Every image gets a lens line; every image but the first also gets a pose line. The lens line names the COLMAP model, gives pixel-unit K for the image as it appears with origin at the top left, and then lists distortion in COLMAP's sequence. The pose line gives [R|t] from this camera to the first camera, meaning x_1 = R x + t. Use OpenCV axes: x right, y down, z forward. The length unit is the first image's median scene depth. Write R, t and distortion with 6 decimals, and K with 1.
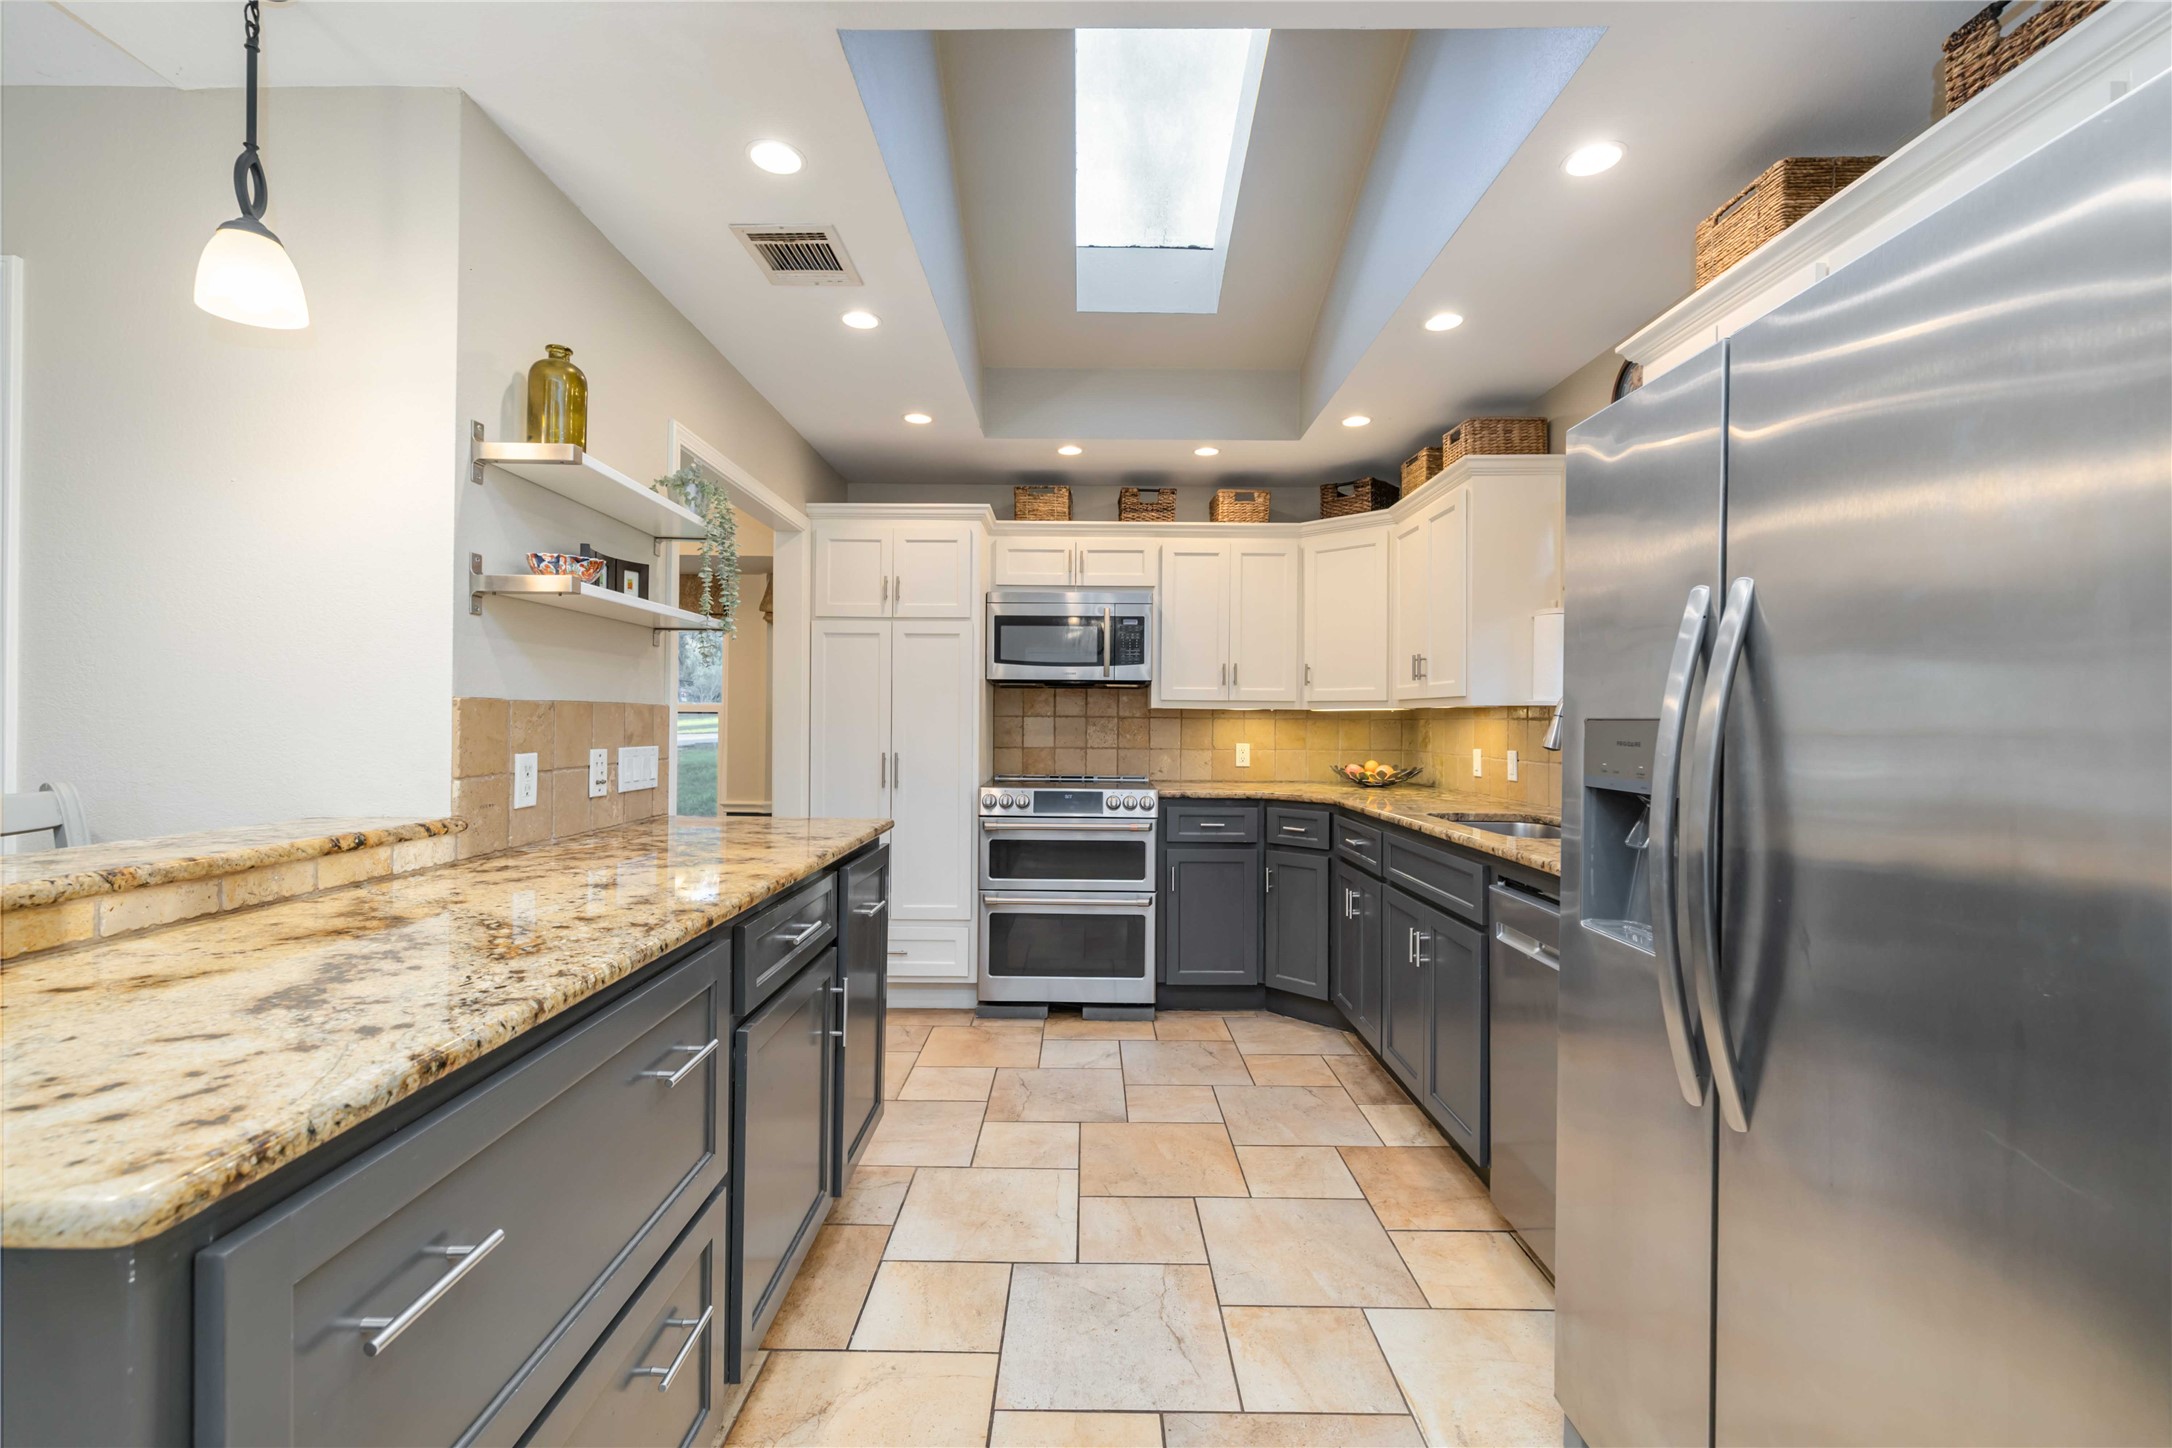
lens RADIAL K [[925.3, 0, 1082.0], [0, 925.3, 721.9], [0, 0, 1]] dist [0.008415, -0.000814]
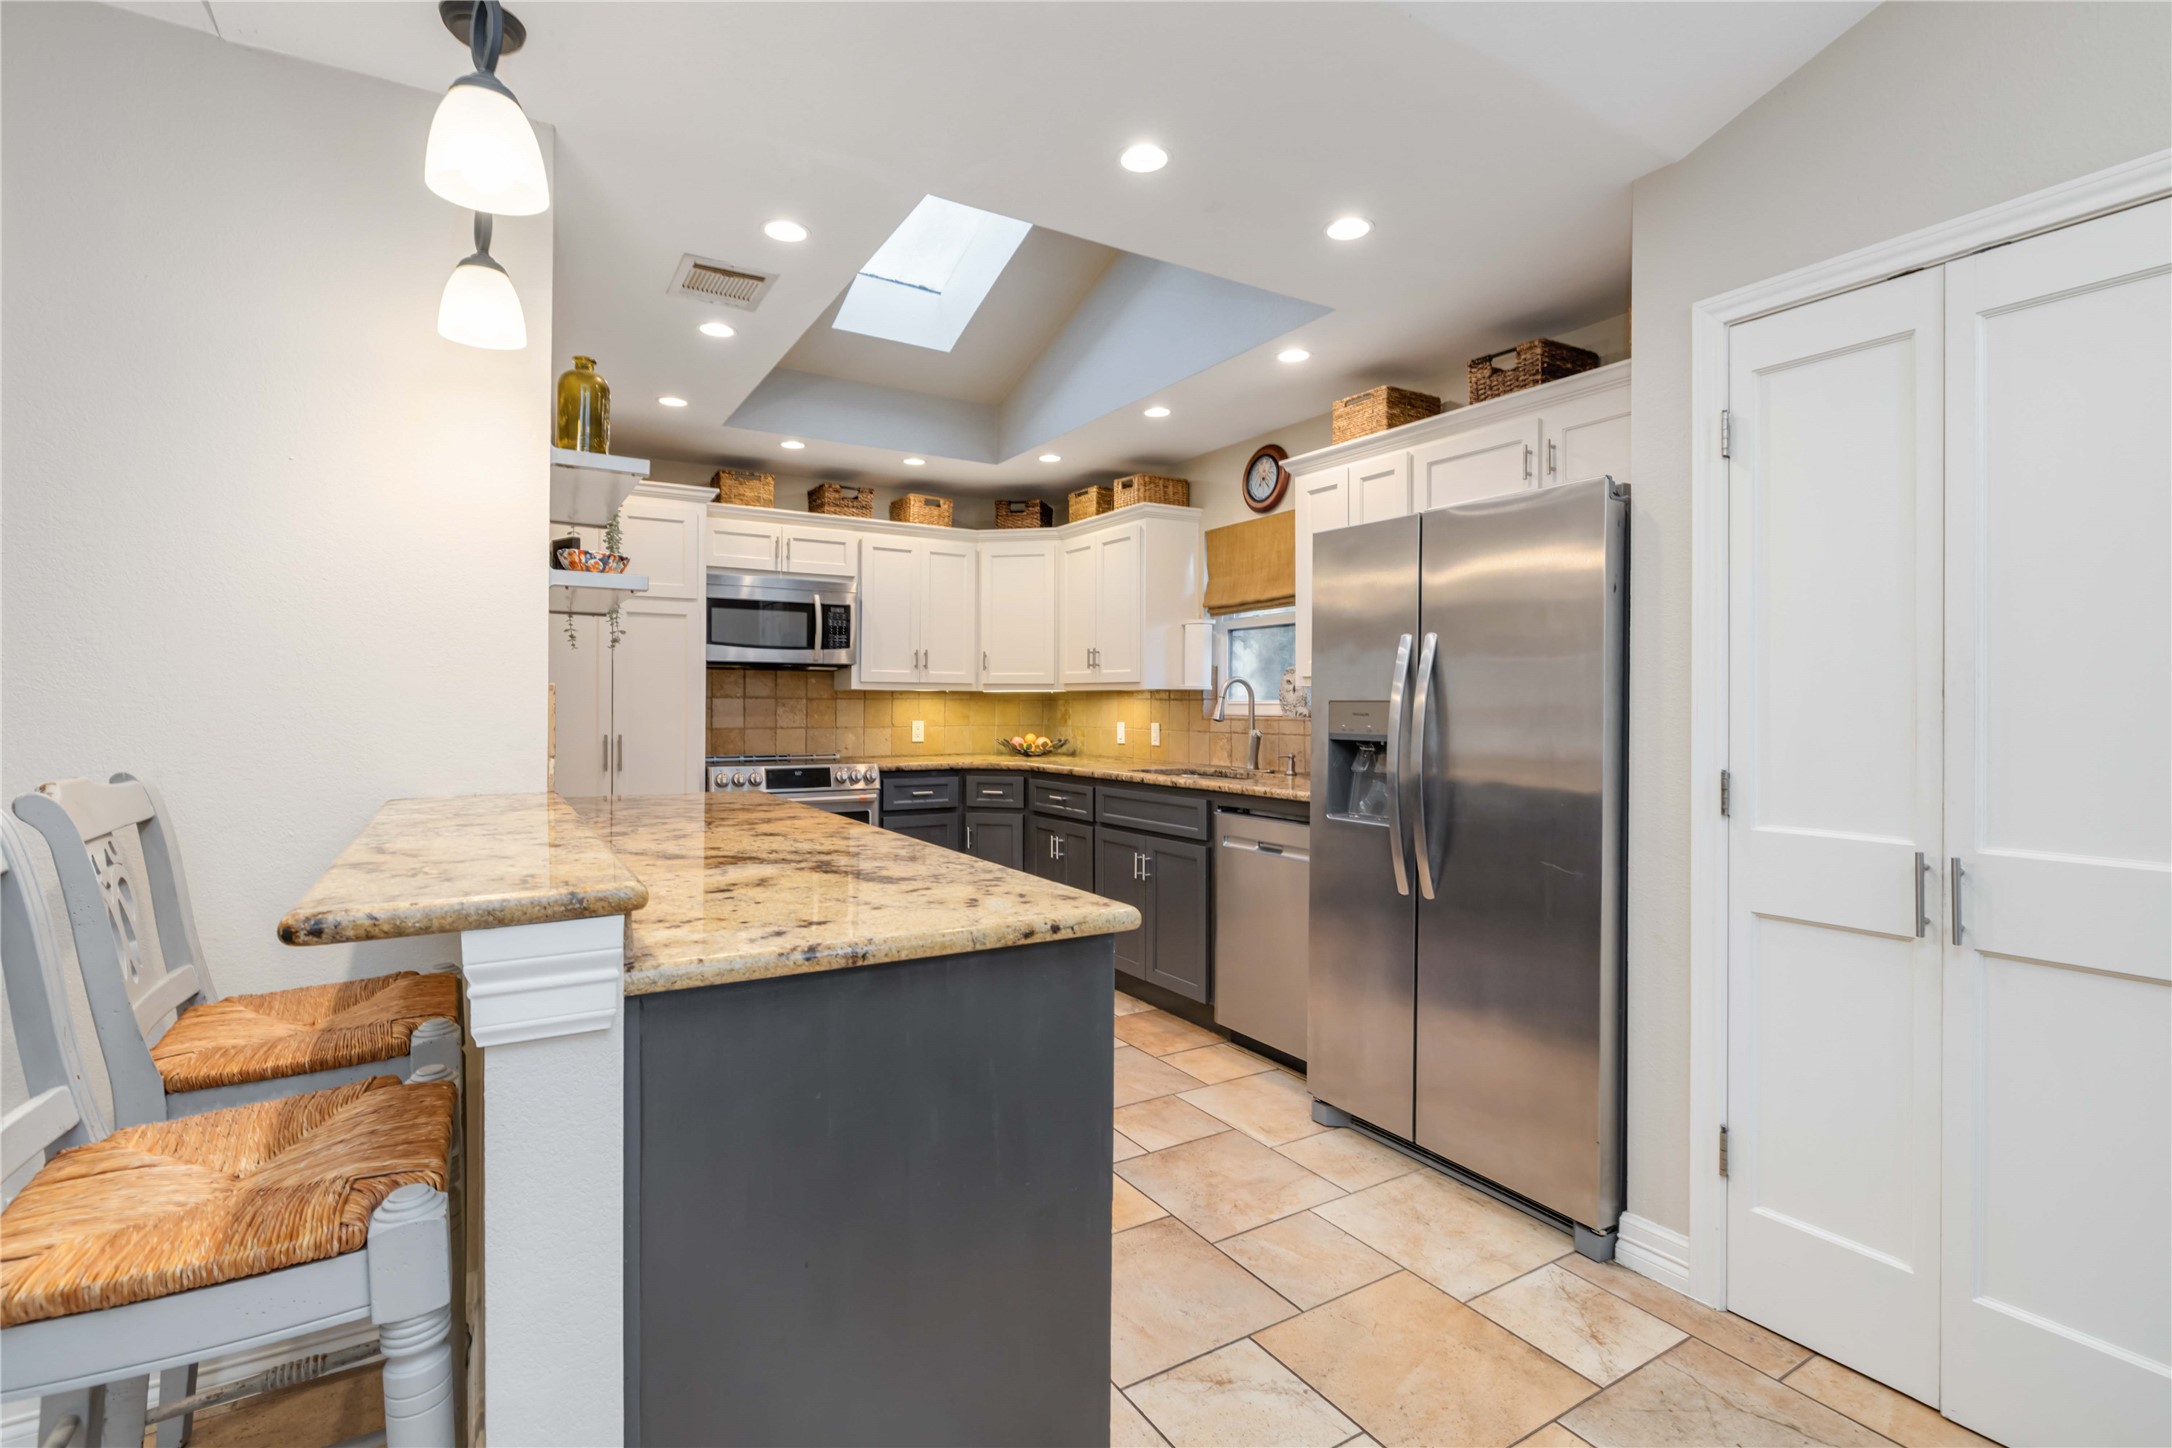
lens RADIAL K [[1002.6, 0, 1080.1], [0, 1002.6, 709.1], [0, 0, 1]] dist [0.002067, 0.000200]
pose [[0.853871, -0.007334, 0.520433, -0.328333], [0.002820, 0.999951, 0.009465, -0.002509], [-0.520477, -0.006614, 0.853850, -0.146908]]
